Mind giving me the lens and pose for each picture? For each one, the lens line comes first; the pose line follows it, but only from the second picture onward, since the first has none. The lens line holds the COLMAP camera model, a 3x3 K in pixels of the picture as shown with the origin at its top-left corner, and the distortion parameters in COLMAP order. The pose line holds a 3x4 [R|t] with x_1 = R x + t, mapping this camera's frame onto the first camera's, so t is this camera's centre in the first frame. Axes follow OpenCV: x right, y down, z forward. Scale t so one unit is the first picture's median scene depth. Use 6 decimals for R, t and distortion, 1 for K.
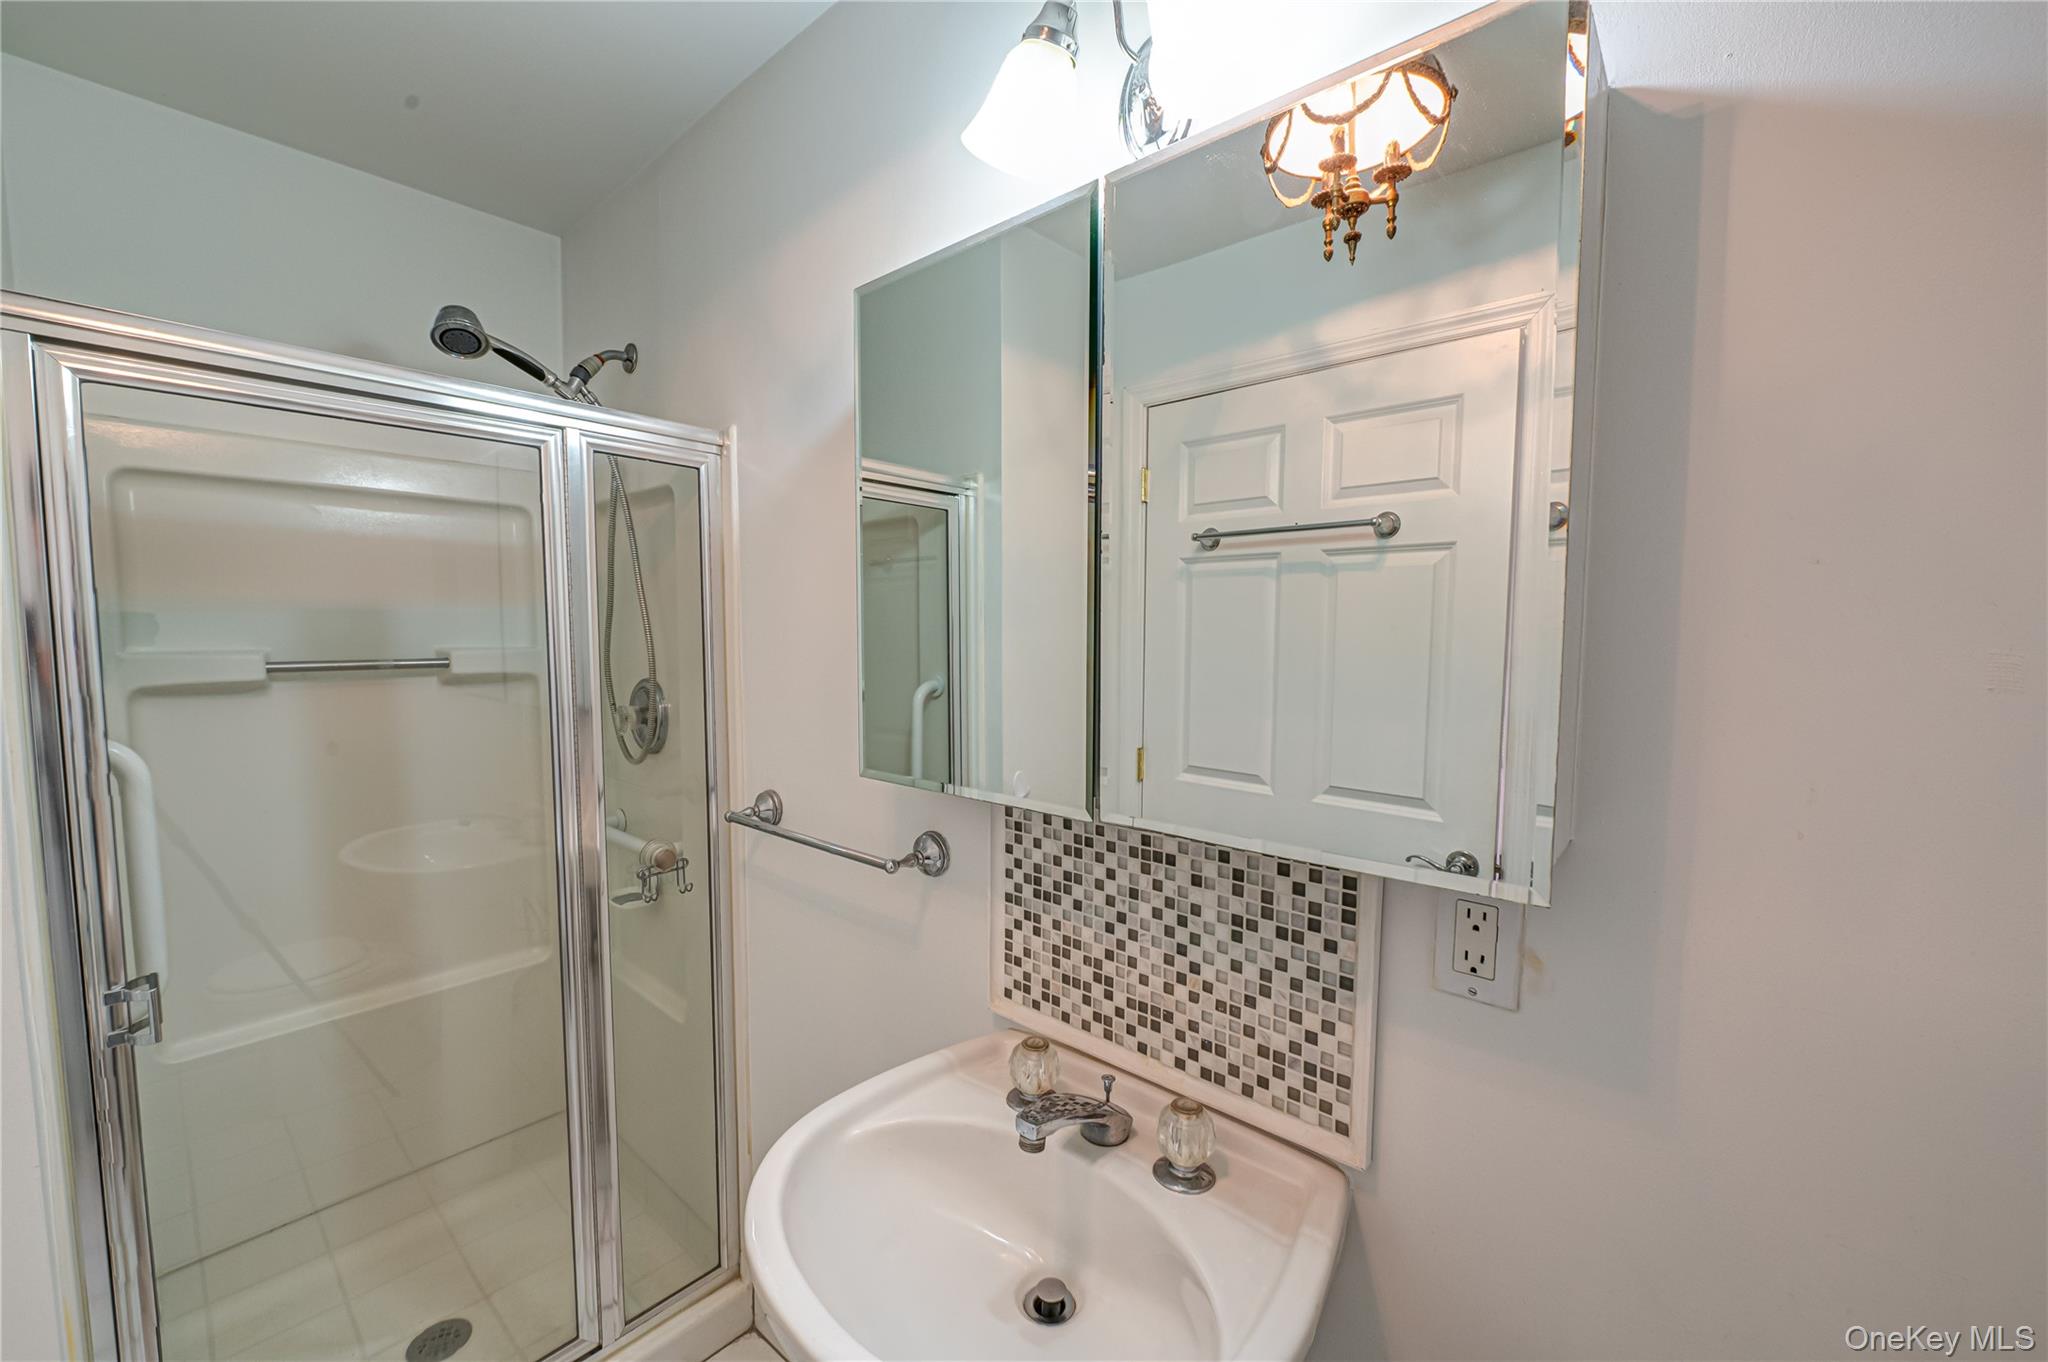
lens RADIAL K [[808.1, 0, 1023.8], [0, 808.1, 680.9], [0, 0, 1]] dist [-0.008790, -0.000658]
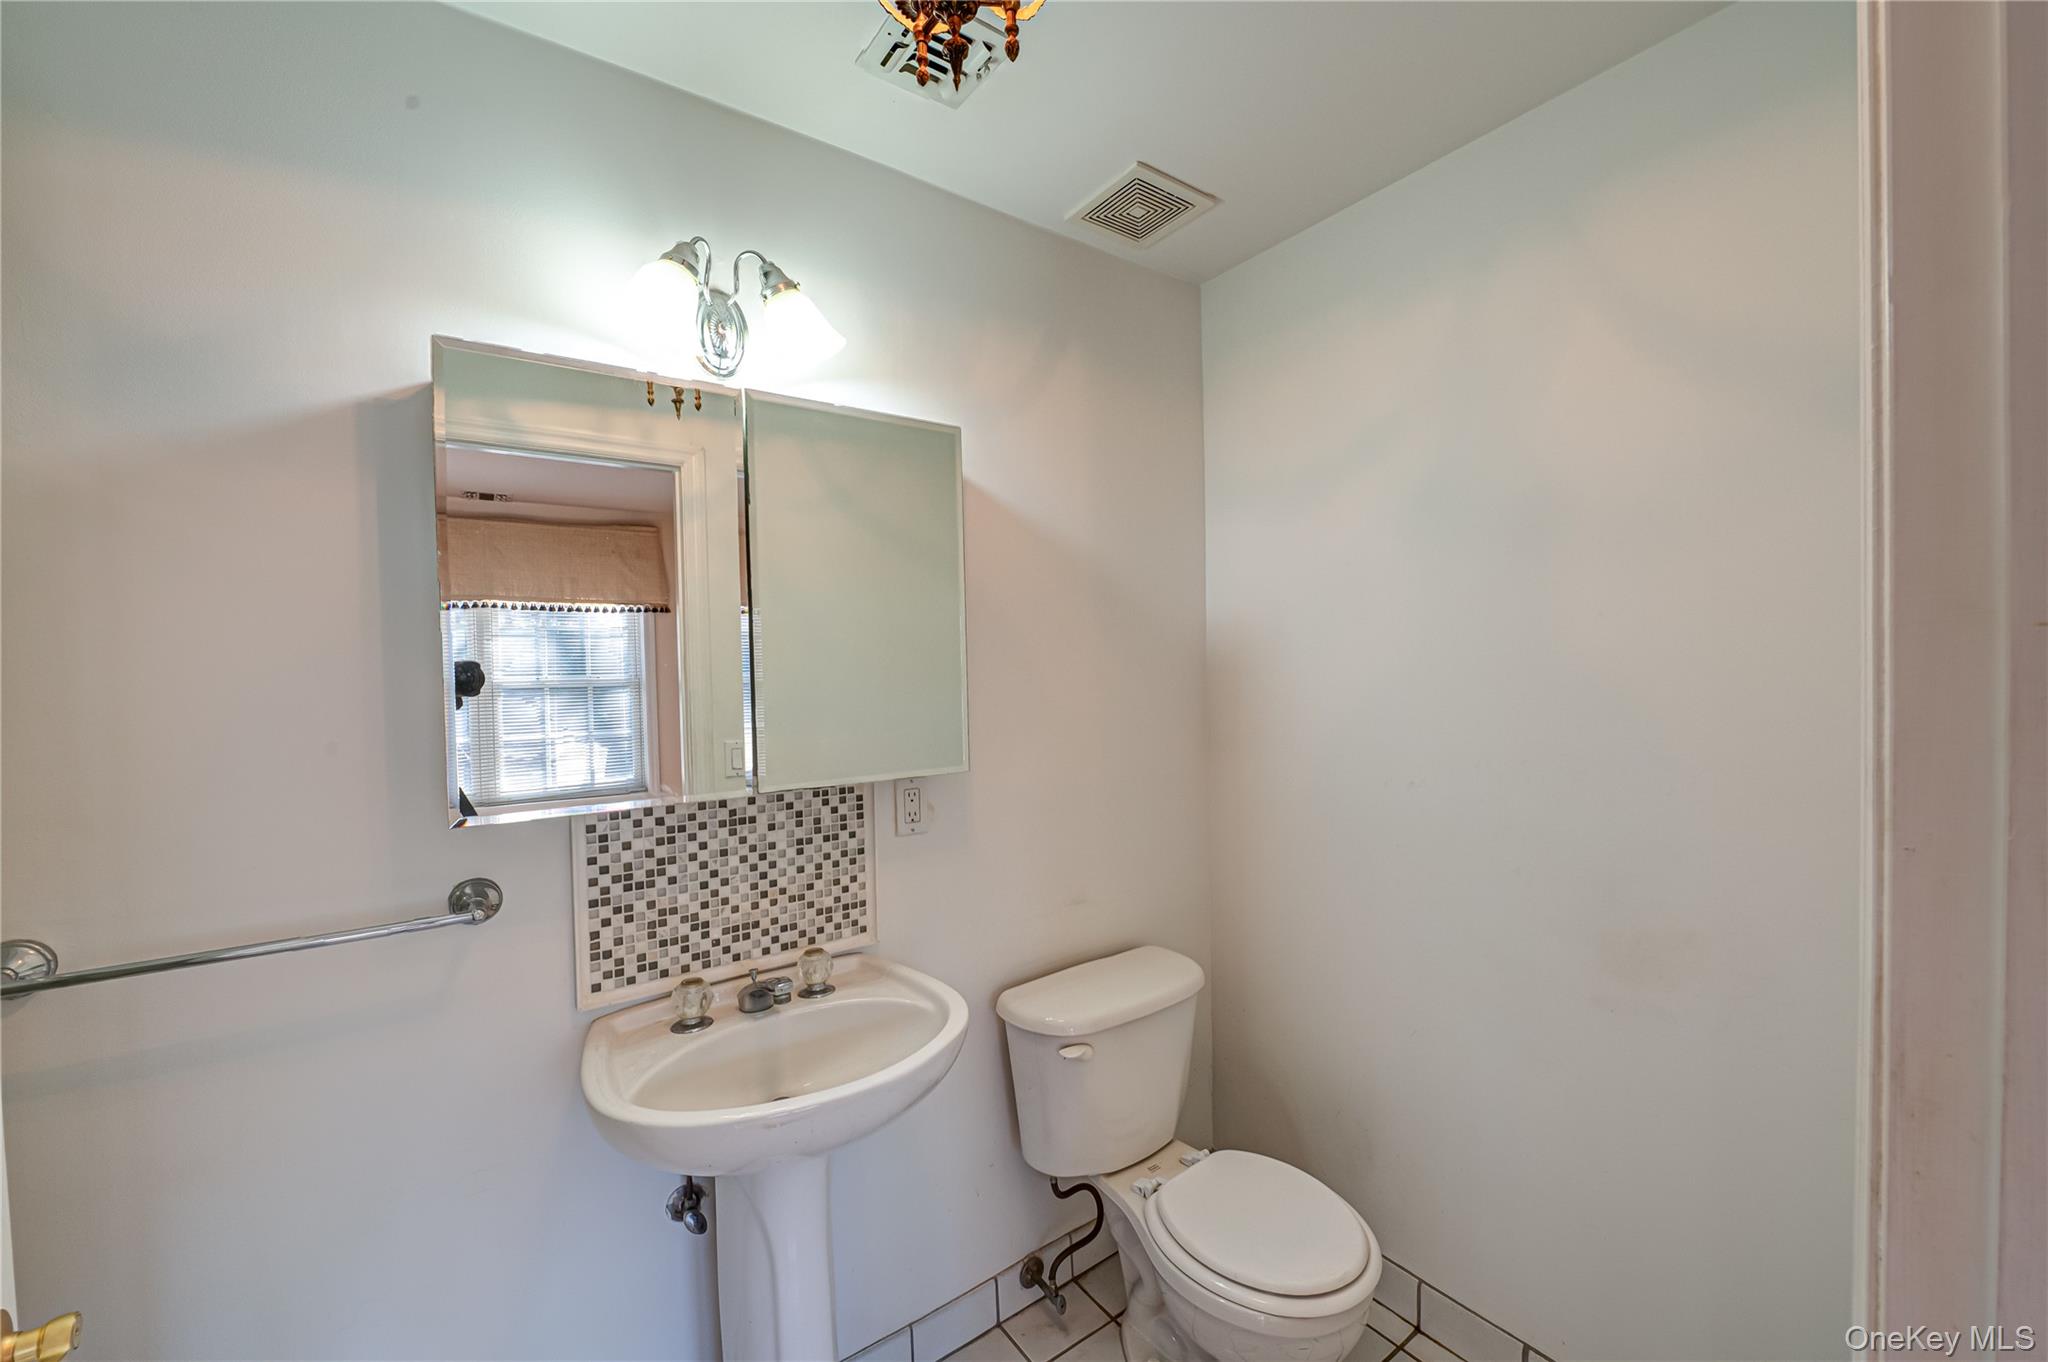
lens RADIAL K [[808.1, 0, 1023.4], [0, 808.1, 684.2], [0, 0, 1]] dist [-0.008790, -0.000658]
pose [[0.229418, -0.022799, 0.973061, -1.167874], [0.090016, 0.995938, 0.002112, 0.008222], [-0.969157, 0.087107, 0.230538, 0.123574]]
